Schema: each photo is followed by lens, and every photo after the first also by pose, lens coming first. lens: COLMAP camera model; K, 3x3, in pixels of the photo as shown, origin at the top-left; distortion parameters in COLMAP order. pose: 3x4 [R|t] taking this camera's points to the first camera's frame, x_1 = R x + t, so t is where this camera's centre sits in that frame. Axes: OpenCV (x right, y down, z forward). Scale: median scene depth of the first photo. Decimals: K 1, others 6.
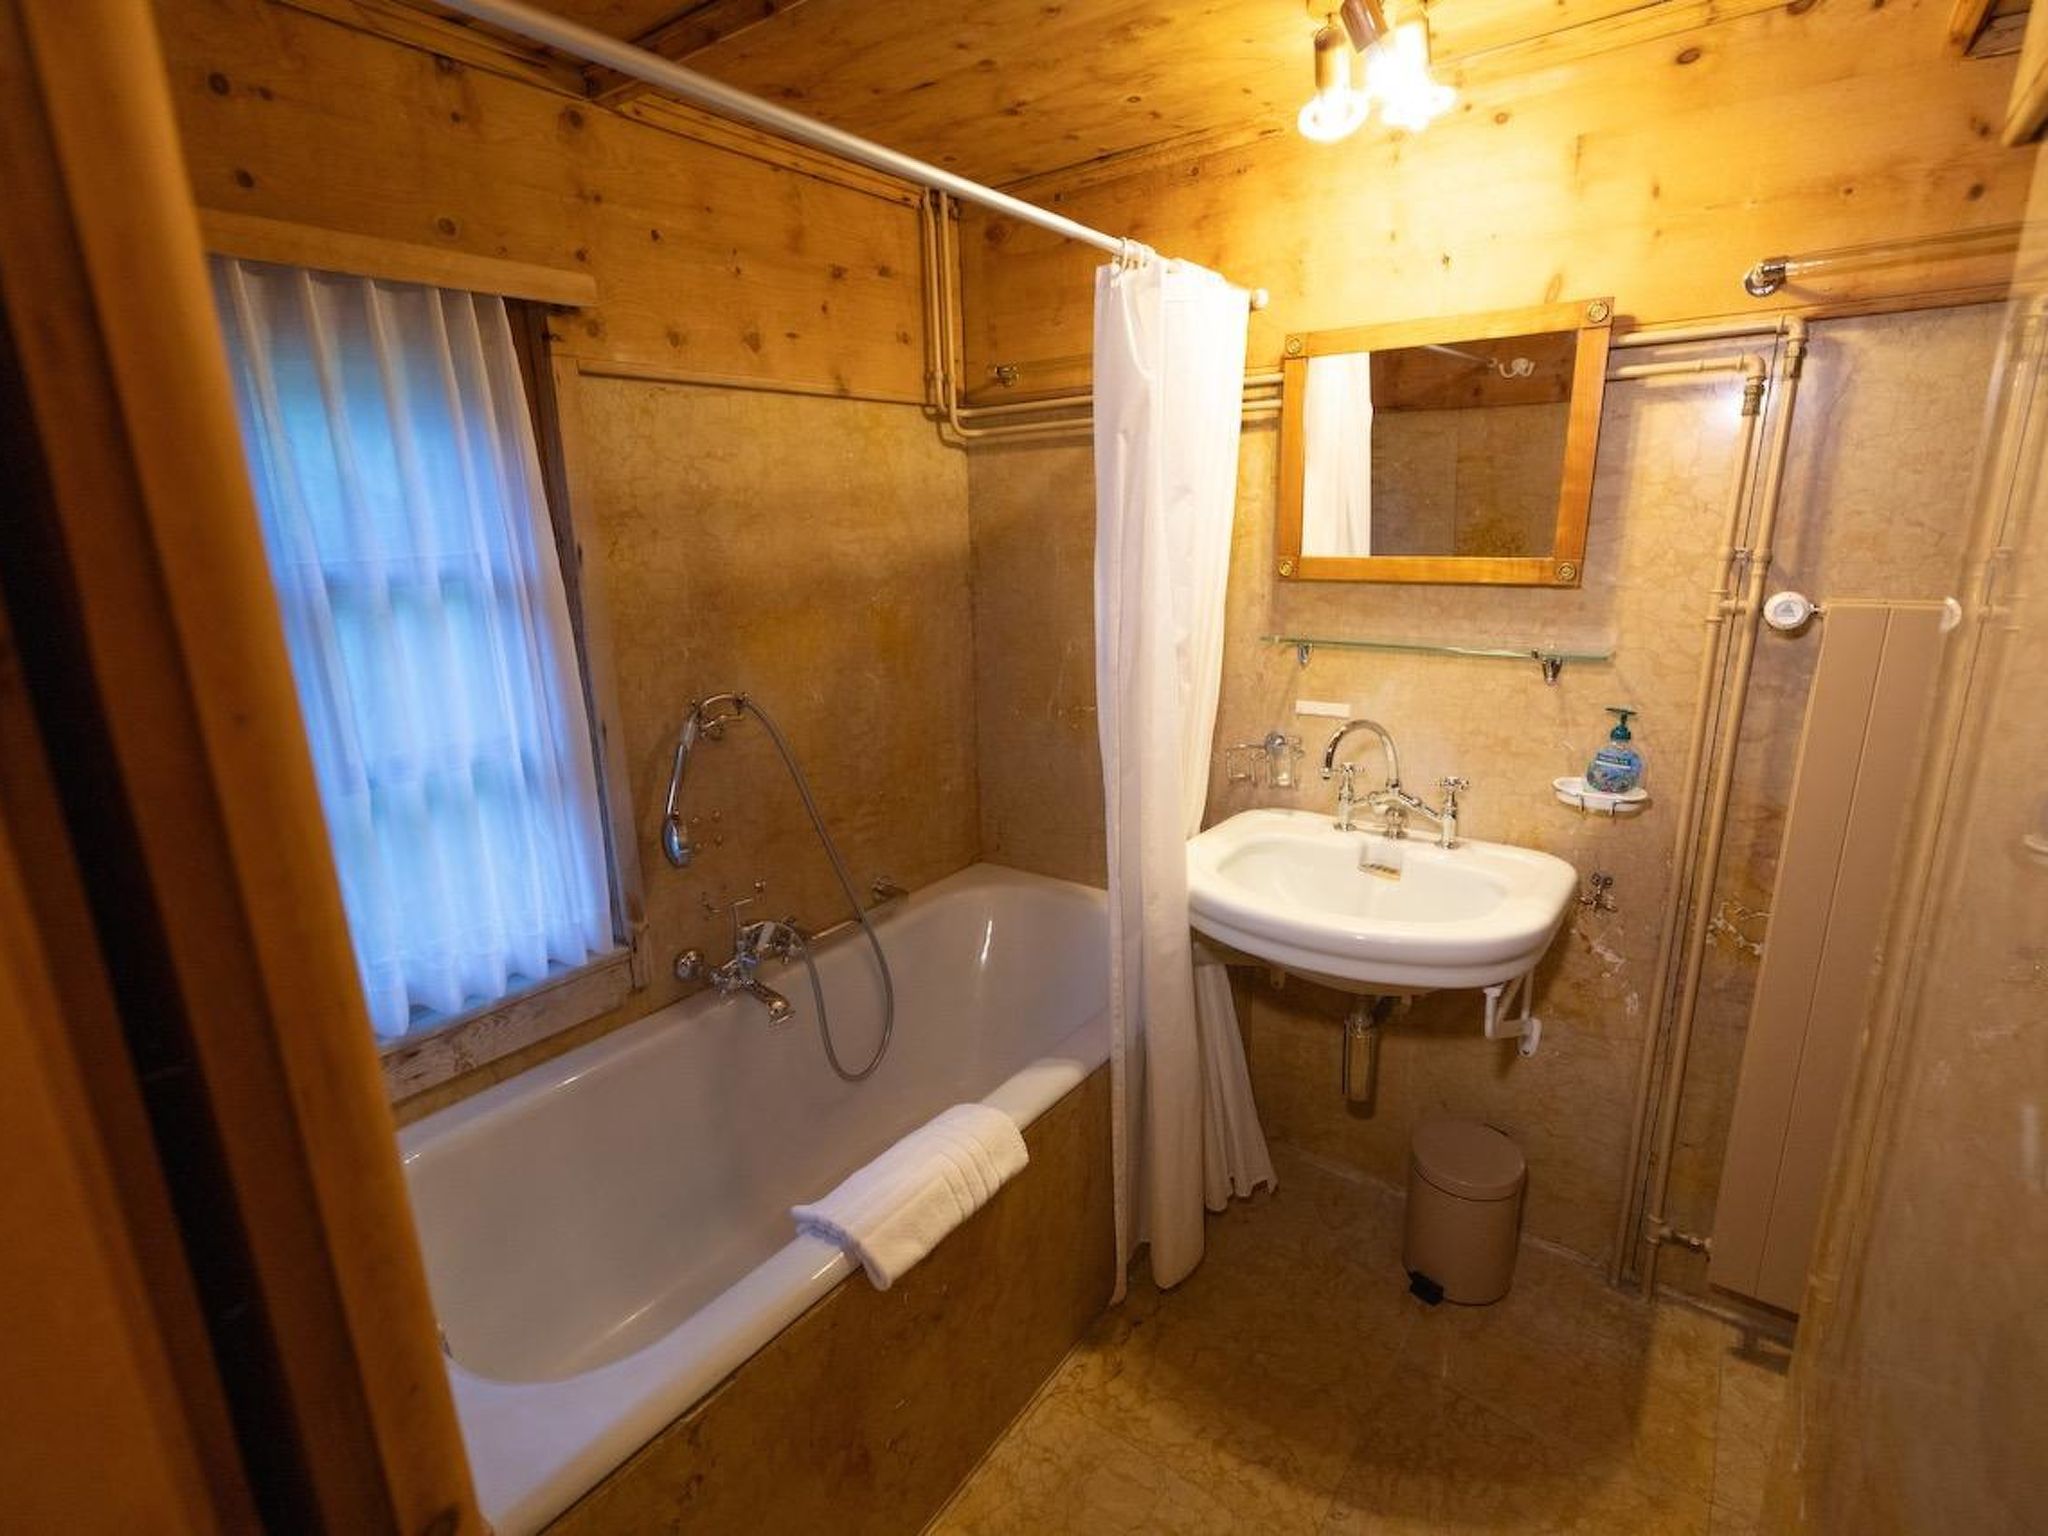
lens RADIAL K [[984.7, 0, 1022.0], [0, 984.7, 774.2], [0, 0, 1]] dist [0.002686, 0.000511]
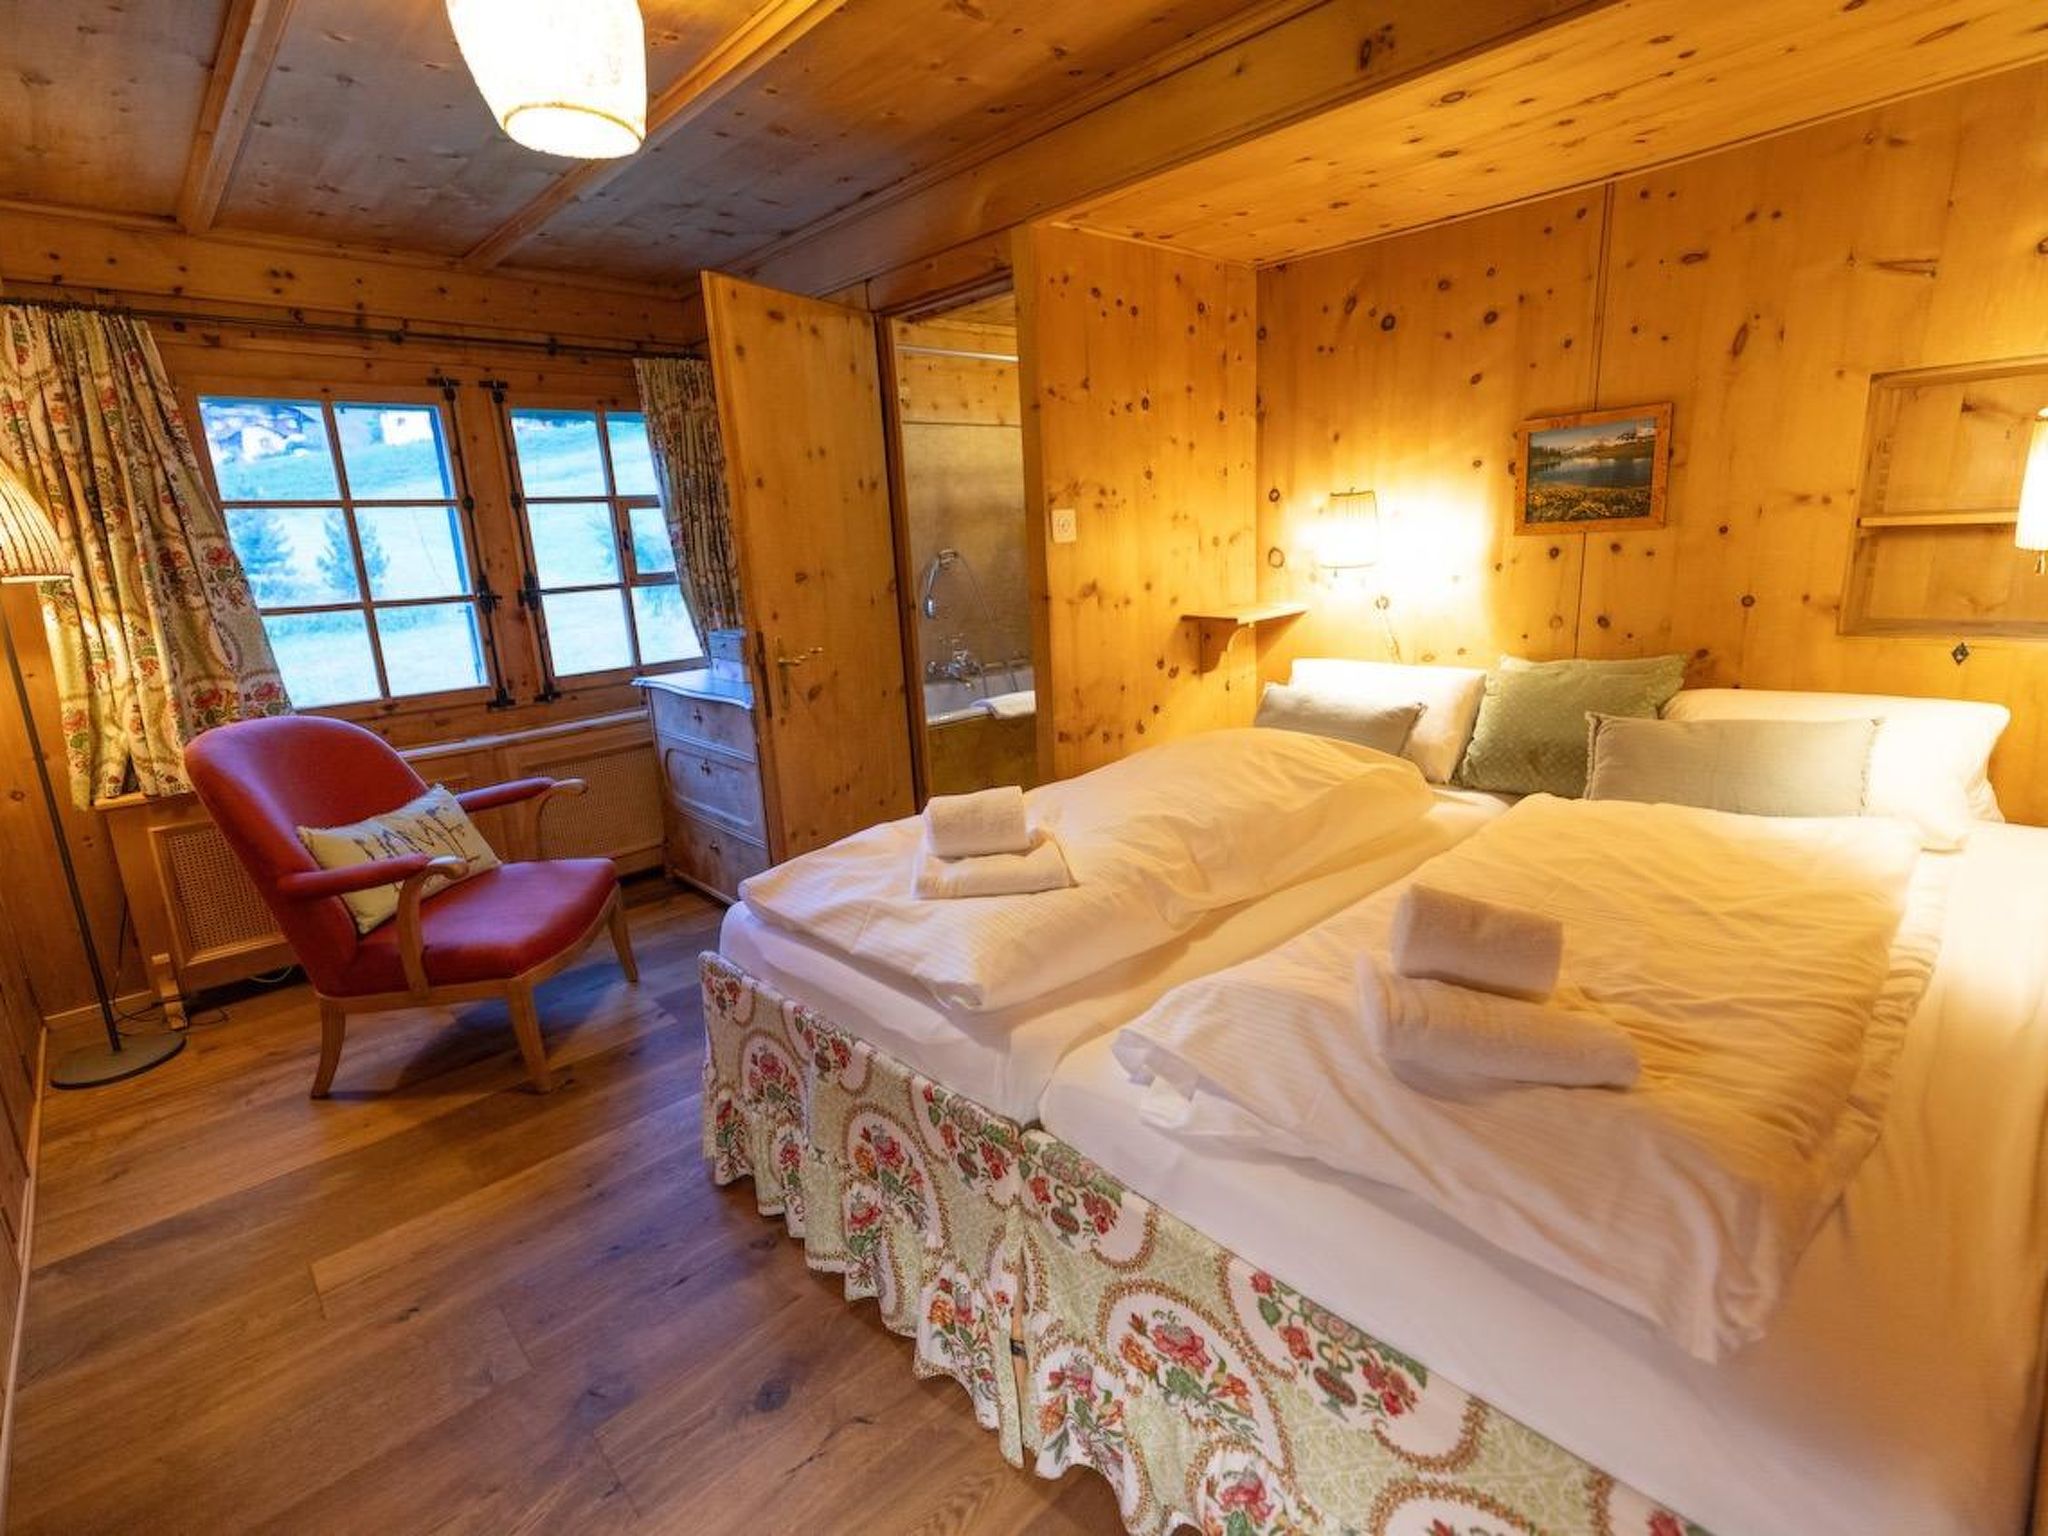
lens RADIAL K [[984.7, 0, 1026.1], [0, 984.7, 761.0], [0, 0, 1]] dist [0.002686, 0.000511]
pose [[0.983036, 0.016225, -0.182694, 0.328218], [-0.020871, 0.999505, -0.023535, 0.483880], [0.182222, 0.026949, 0.982888, -1.314839]]
